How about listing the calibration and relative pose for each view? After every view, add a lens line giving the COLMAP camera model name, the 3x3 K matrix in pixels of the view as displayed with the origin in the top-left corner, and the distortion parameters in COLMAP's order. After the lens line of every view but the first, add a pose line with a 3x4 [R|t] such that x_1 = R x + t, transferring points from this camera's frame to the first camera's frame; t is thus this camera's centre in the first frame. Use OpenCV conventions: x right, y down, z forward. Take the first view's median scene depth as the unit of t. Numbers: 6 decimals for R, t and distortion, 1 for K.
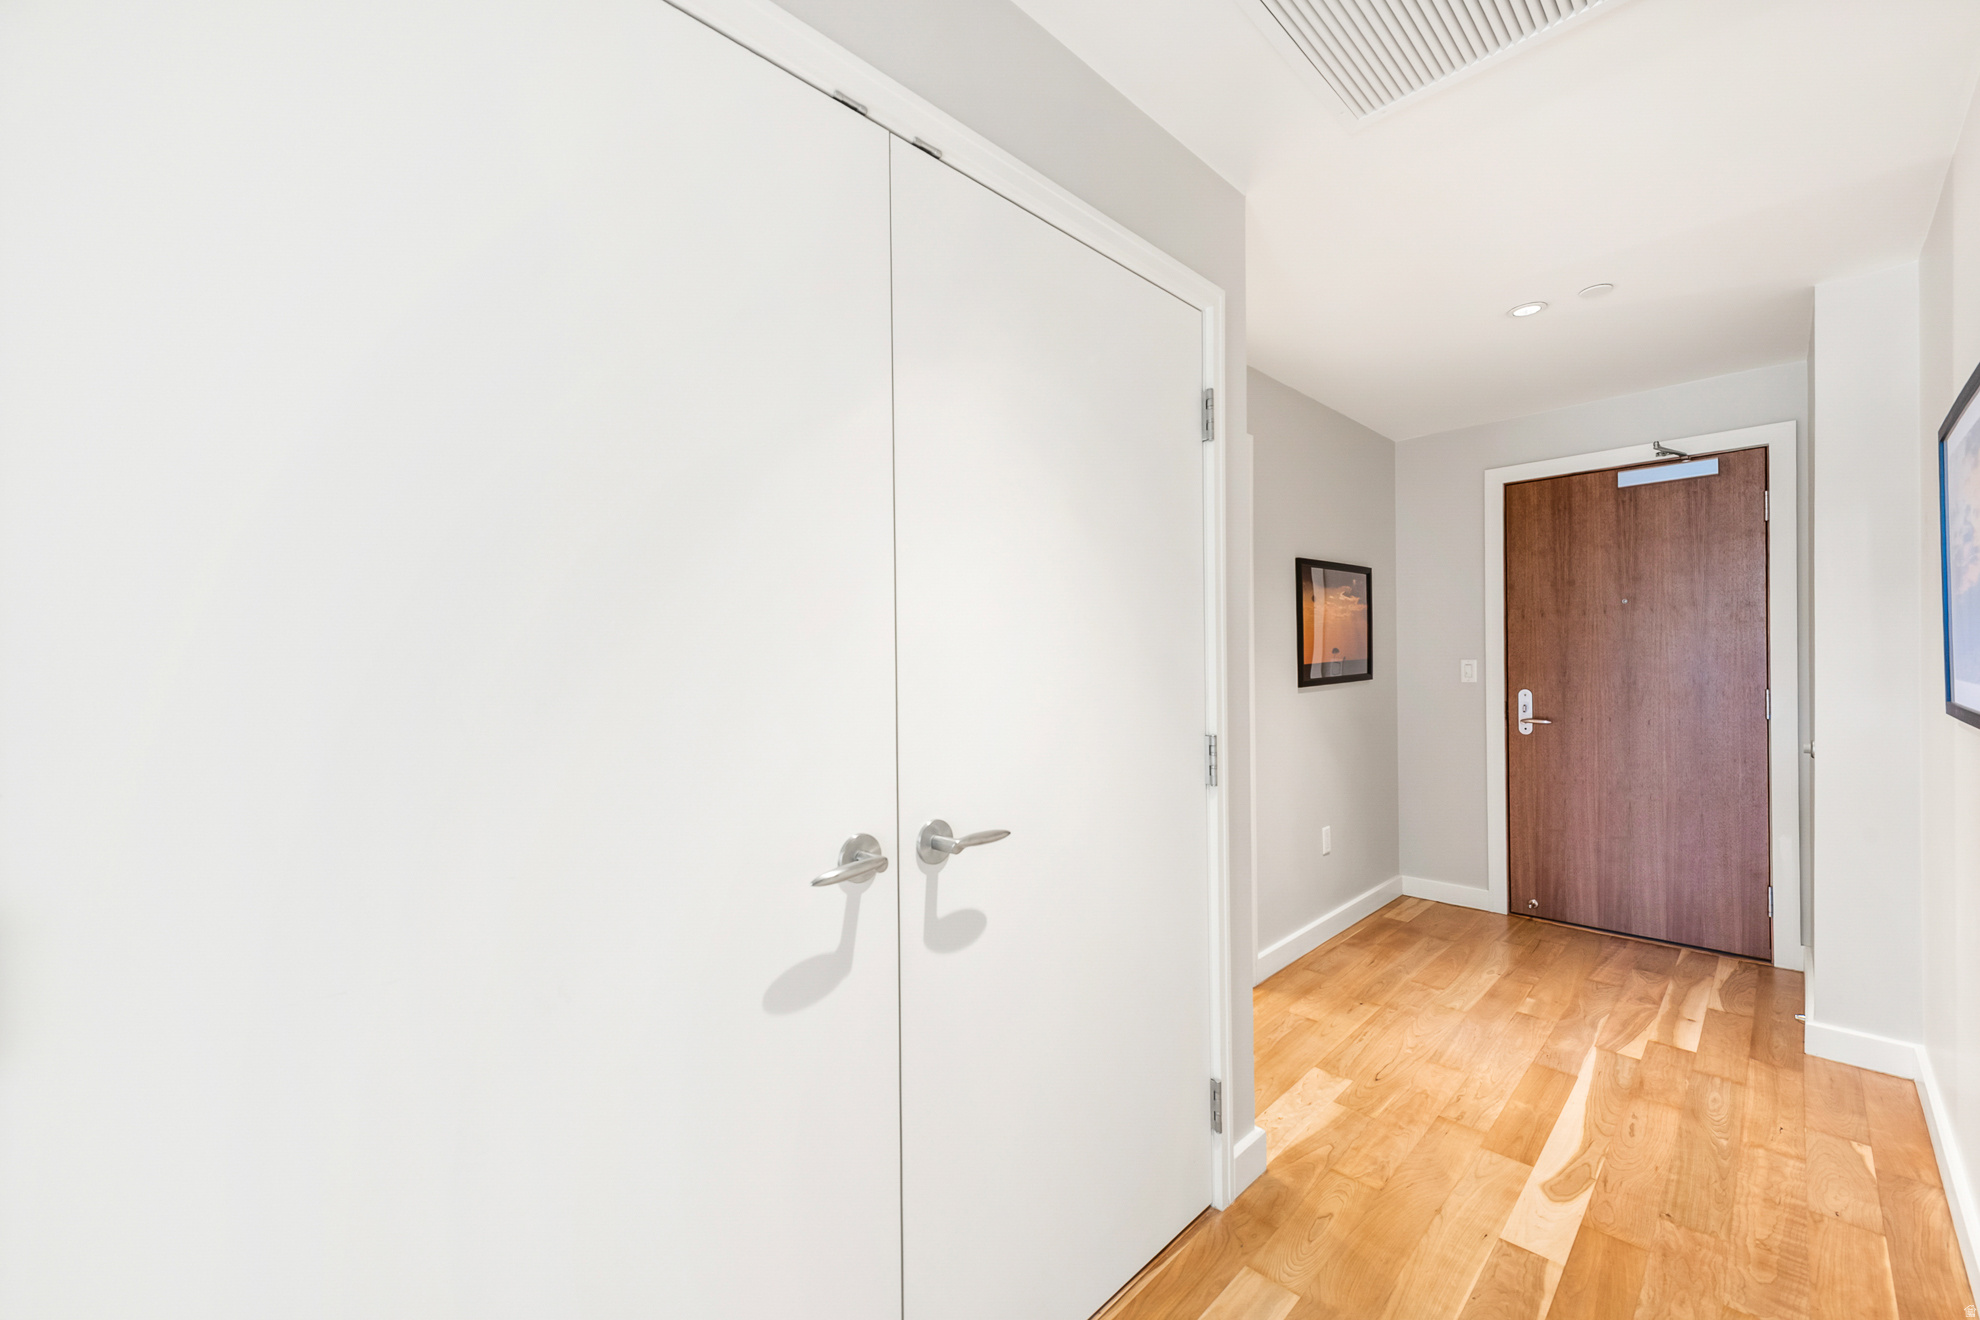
lens RADIAL K [[771.4, 0, 990.0], [0, 771.4, 660.0], [0, 0, 1]] dist [0.001255, -0.000156]
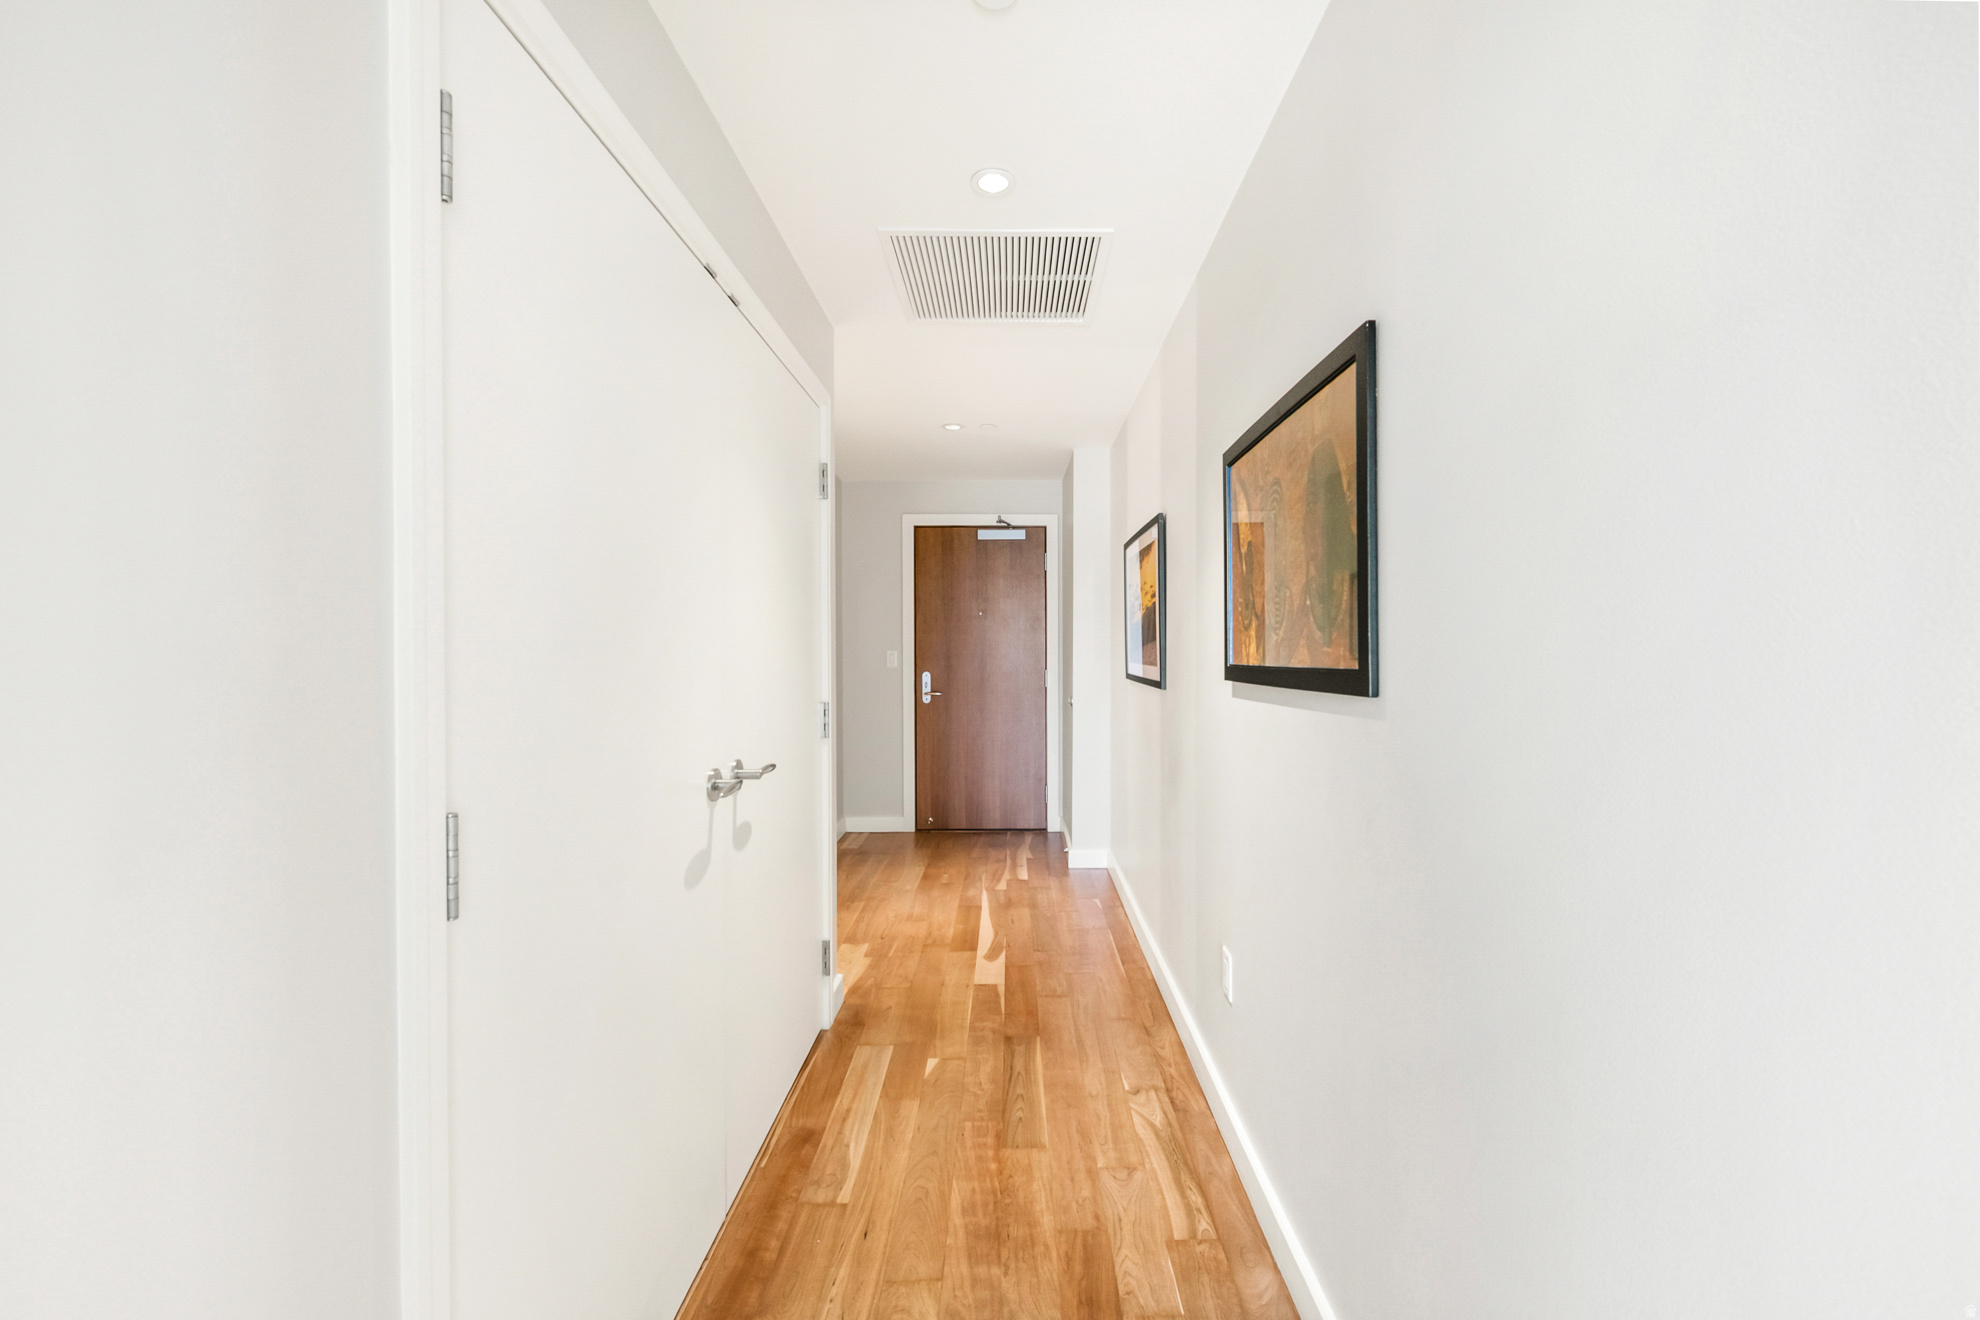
lens RADIAL K [[807.5, 0, 997.5], [0, 807.5, 631.8], [0, 0, 1]] dist [0.000345, 0.000057]
pose [[0.703656, 0.023394, 0.710156, -0.406449], [-0.008850, 0.999669, -0.024163, -0.001311], [-0.710486, 0.010718, 0.703630, -0.216032]]
